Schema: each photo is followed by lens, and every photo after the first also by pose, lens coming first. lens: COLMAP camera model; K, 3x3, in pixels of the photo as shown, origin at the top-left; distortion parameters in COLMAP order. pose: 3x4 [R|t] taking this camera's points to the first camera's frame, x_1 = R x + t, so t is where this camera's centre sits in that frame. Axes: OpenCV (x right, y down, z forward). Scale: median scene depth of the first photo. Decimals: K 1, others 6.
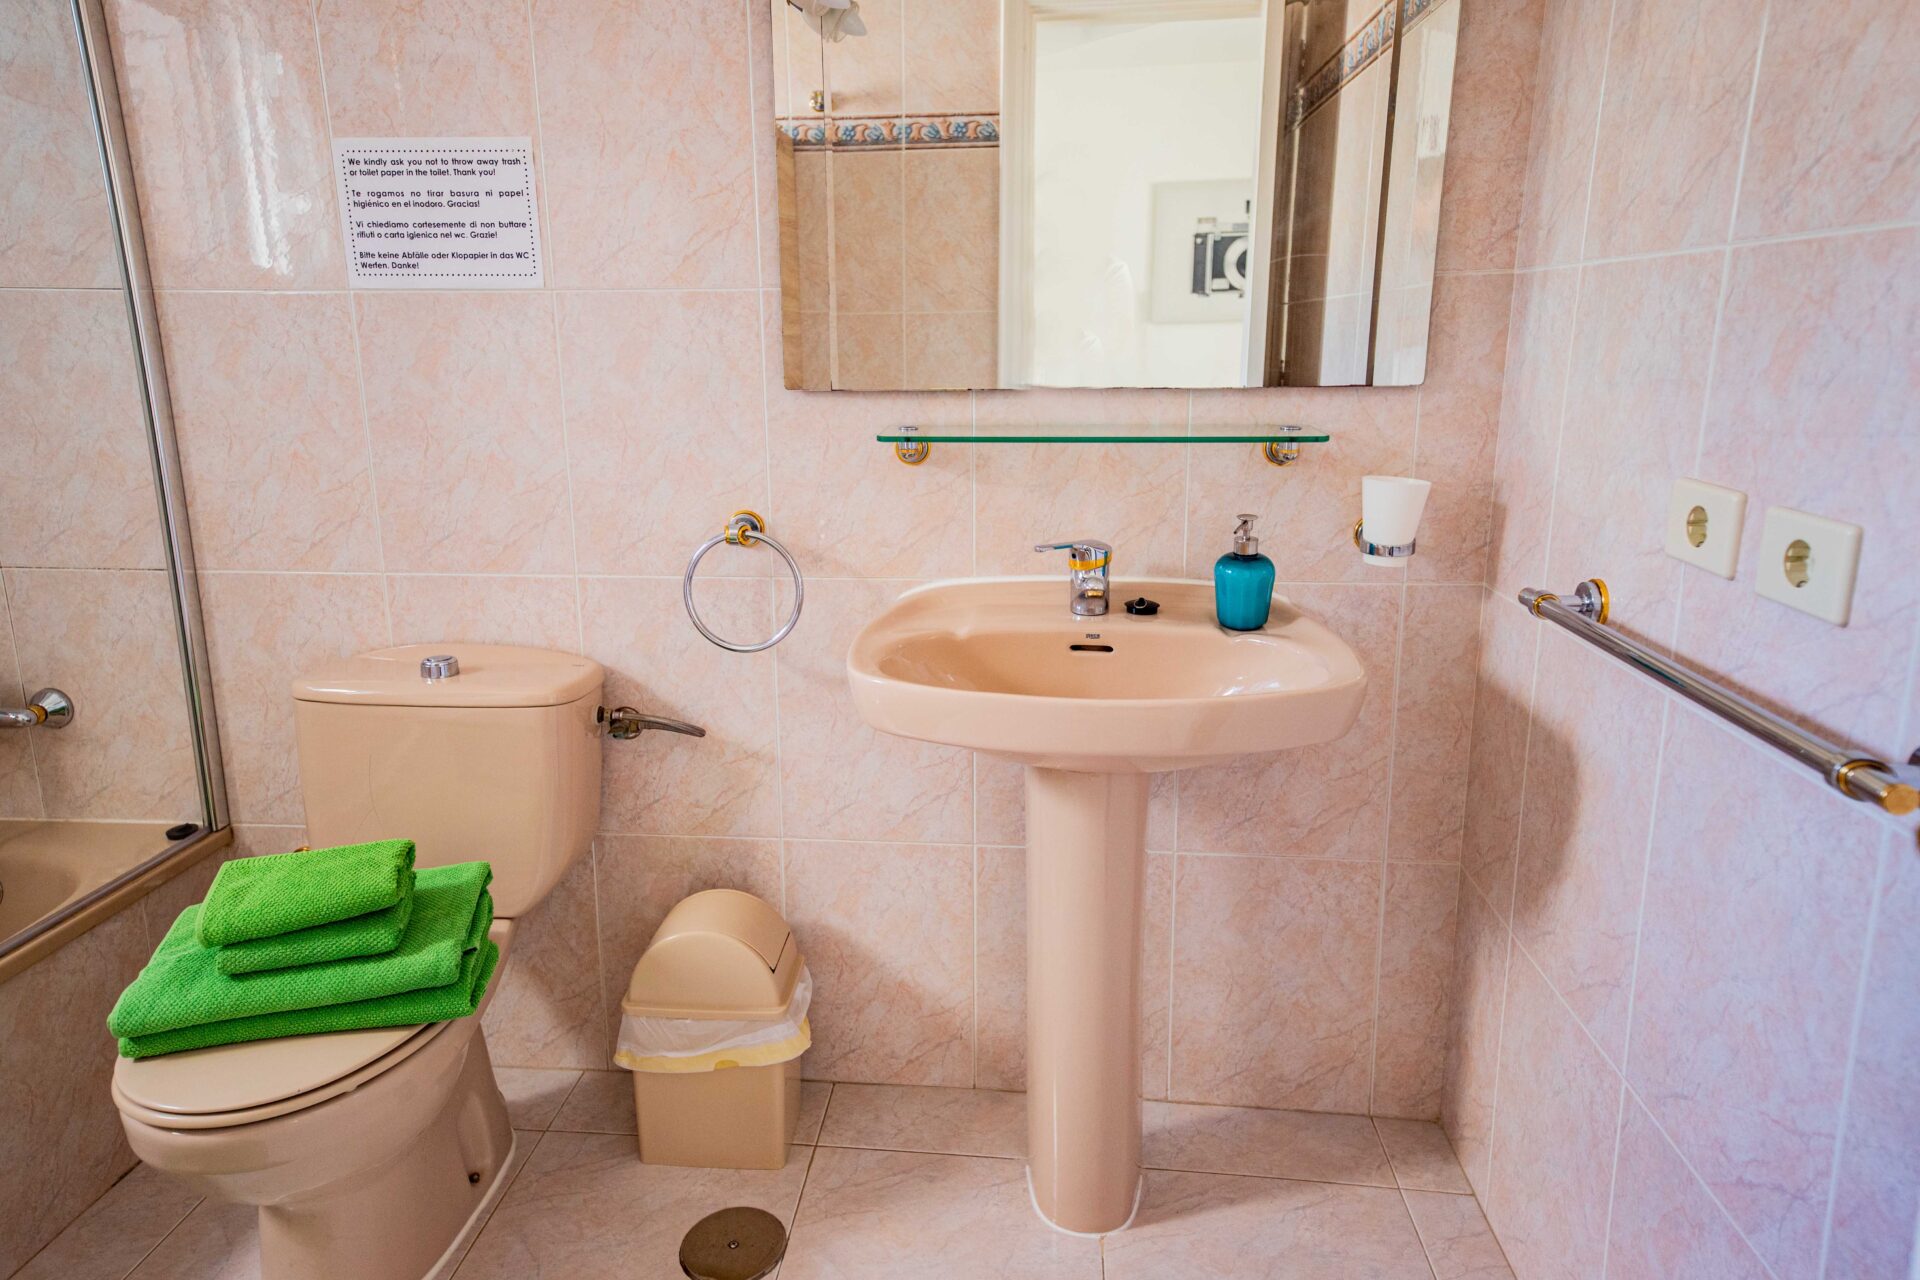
lens RADIAL K [[1161.2, 0, 949.8], [0, 1161.2, 590.1], [0, 0, 1]] dist [0.036521, 0.003587]
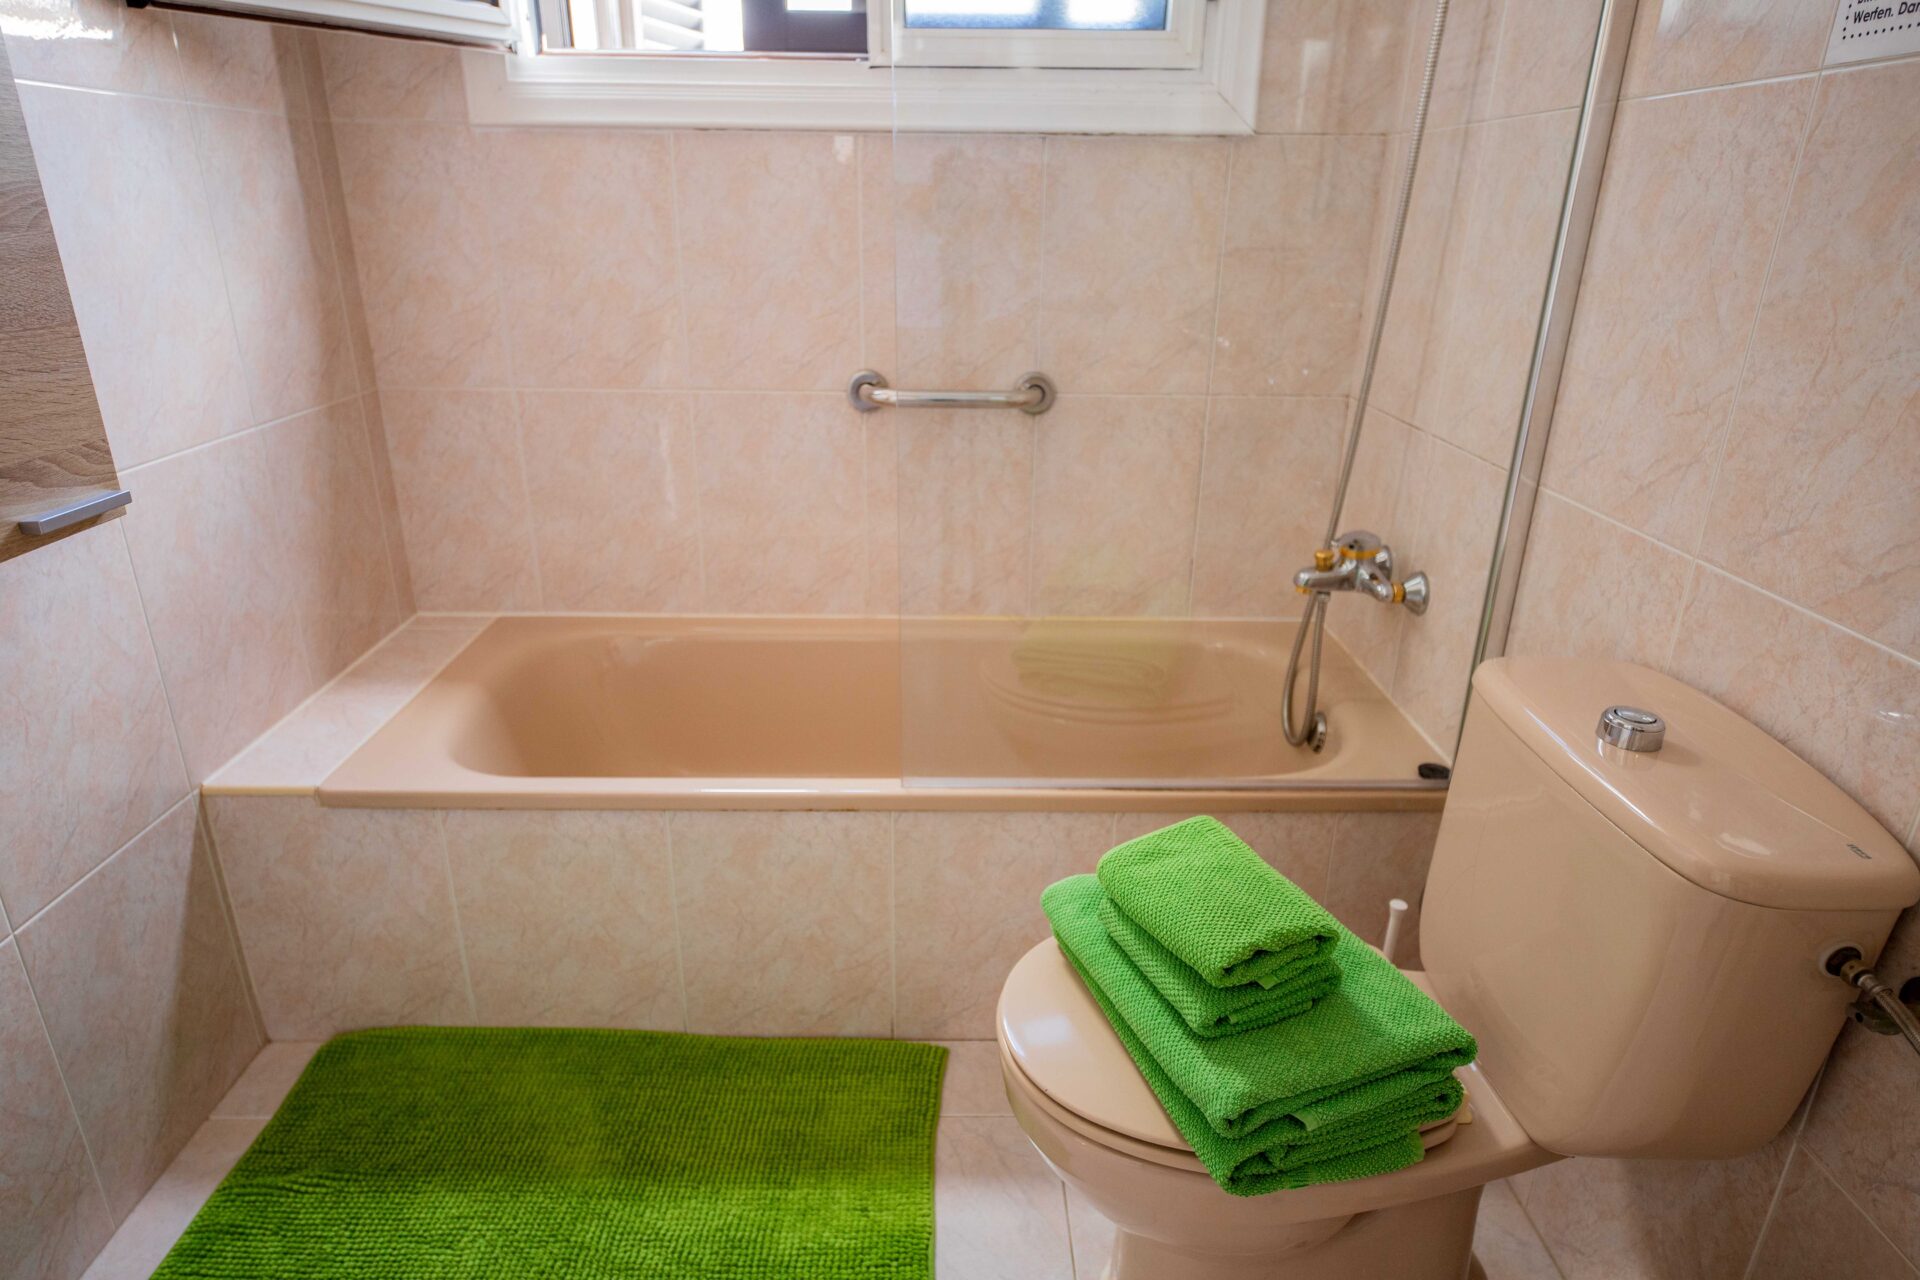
lens RADIAL K [[1118.9, 0, 950.2], [0, 1118.9, 635.7], [0, 0, 1]] dist [0.004333, 0.001001]
pose [[0.099735, 0.365701, -0.925373, 0.047007], [-0.225548, 0.914111, 0.336941, -0.092454], [0.969113, 0.175112, 0.173652, 0.538718]]
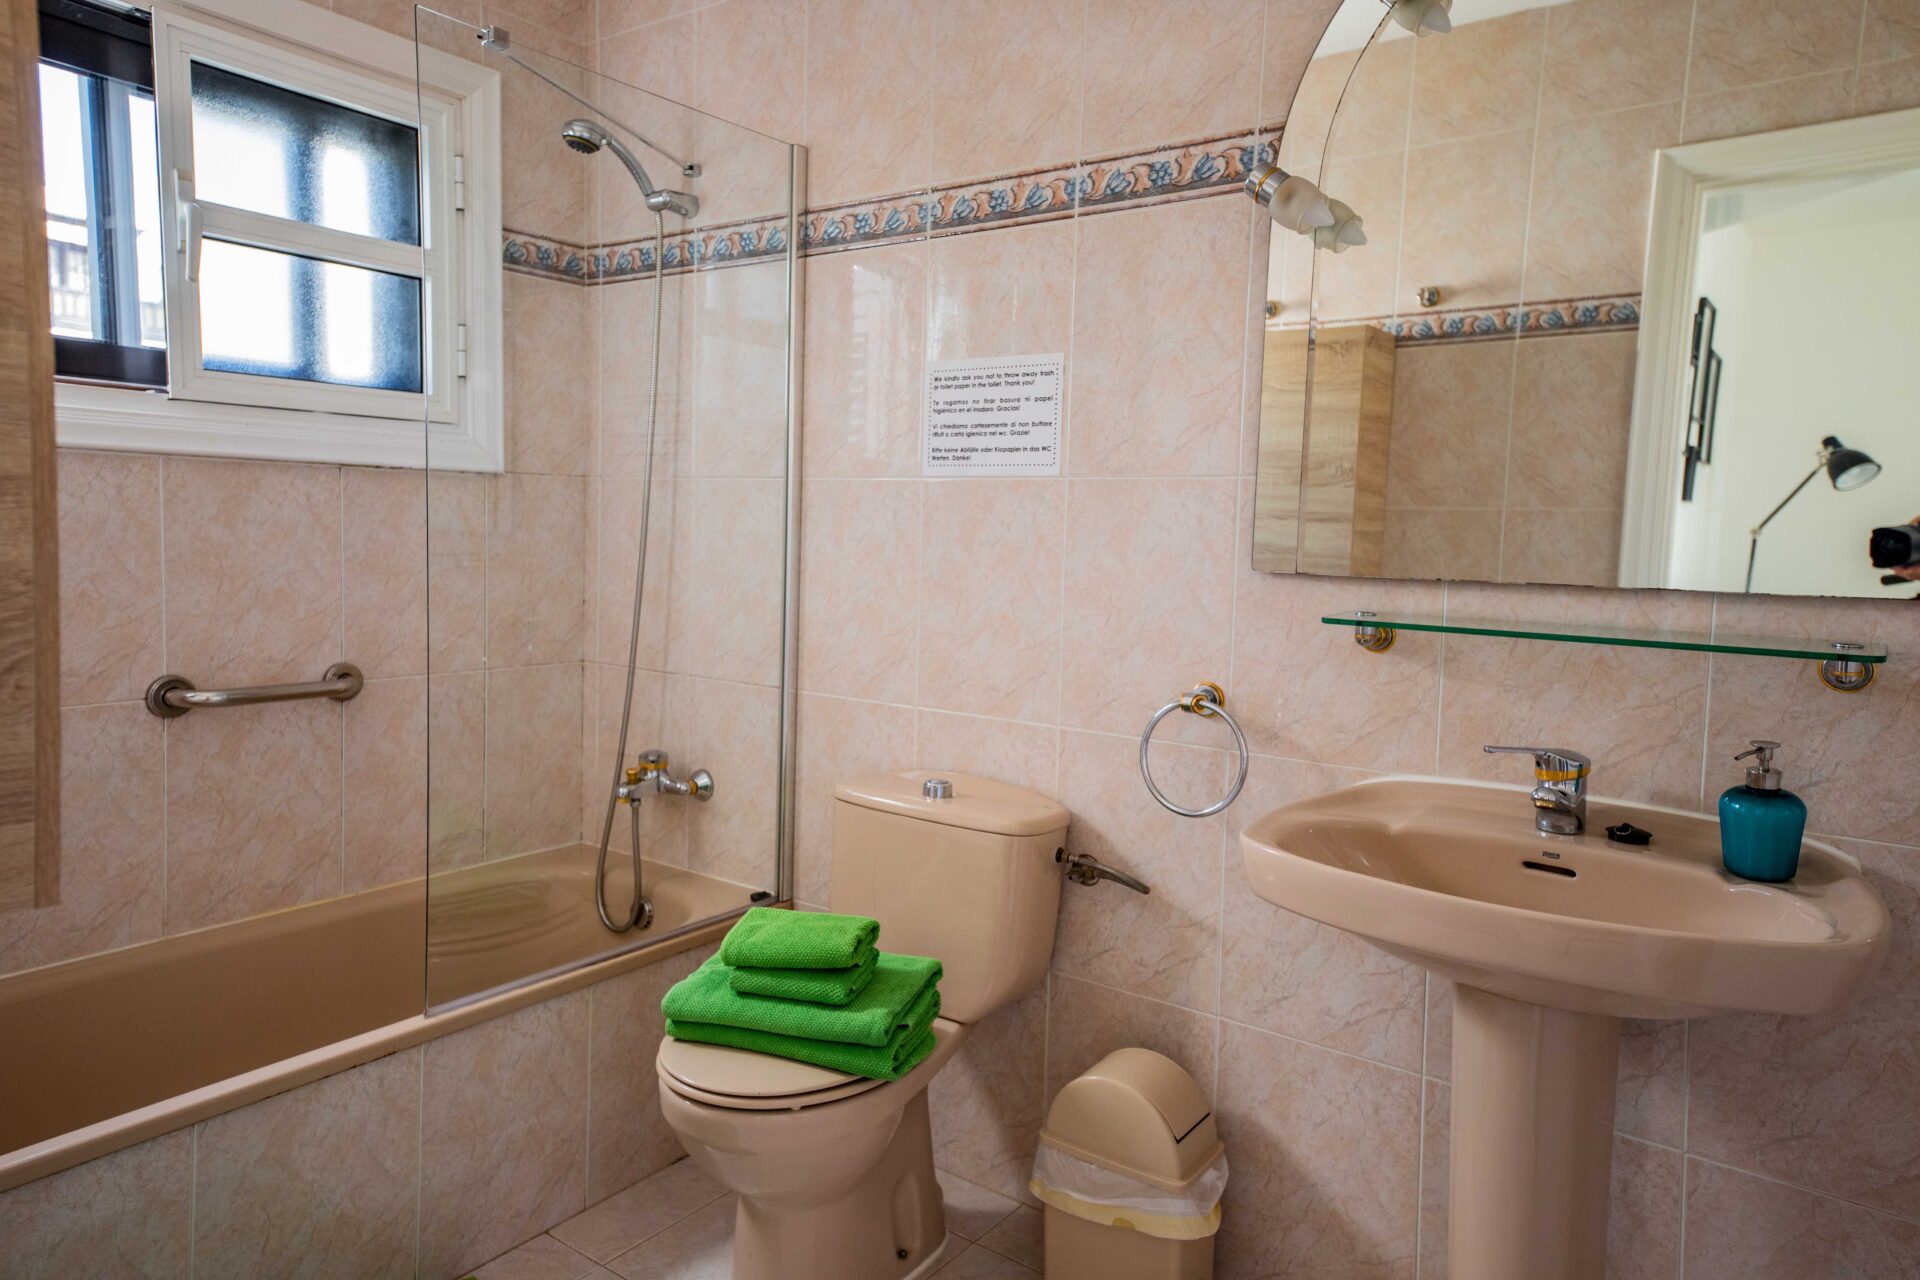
lens RADIAL K [[1239.9, 0, 937.4], [0, 1239.9, 620.2], [0, 0, 1]] dist [0.034100, 0.017368]
pose [[0.851788, 0.070125, -0.519172, 0.194098], [-0.144804, 0.983908, -0.104677, 0.028854], [0.503477, 0.164341, 0.848235, -0.082602]]
